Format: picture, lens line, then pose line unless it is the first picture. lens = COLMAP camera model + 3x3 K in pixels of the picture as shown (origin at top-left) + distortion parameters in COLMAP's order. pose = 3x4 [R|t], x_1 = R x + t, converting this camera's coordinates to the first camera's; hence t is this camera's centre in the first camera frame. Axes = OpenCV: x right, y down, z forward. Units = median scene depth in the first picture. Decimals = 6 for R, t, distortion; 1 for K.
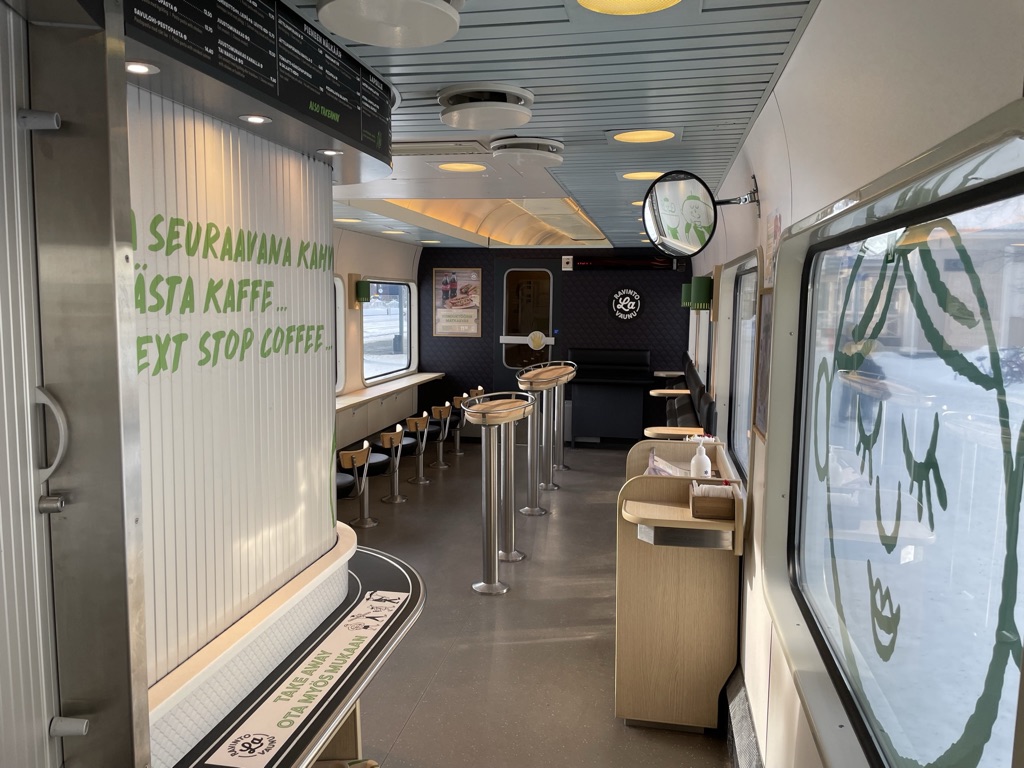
lens RADIAL K [[778.1, 0, 510.5], [0, 778.1, 382.3], [0, 0, 1]] dist [0.001971, 0.000050]
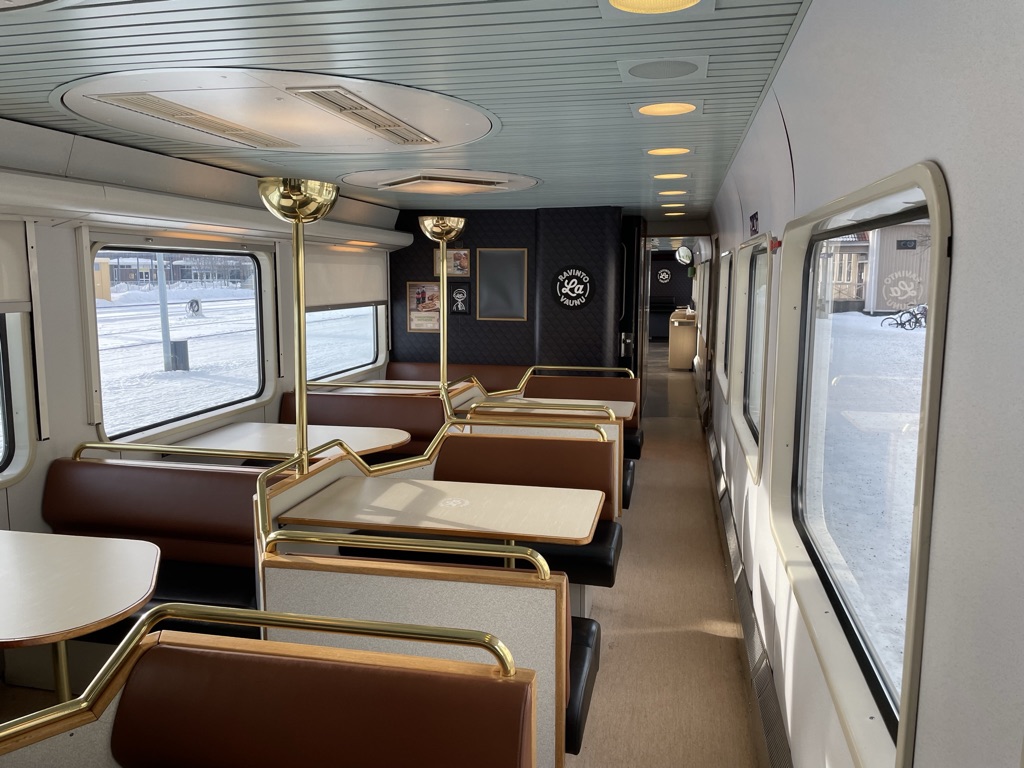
lens RADIAL K [[778.1, 0, 513.3], [0, 778.1, 382.6], [0, 0, 1]] dist [0.001971, 0.000050]
pose [[0.999568, -0.002206, -0.029301, -0.040443], [0.002750, 0.999824, 0.018566, 0.027830], [0.029255, -0.018639, 0.999398, -0.224394]]
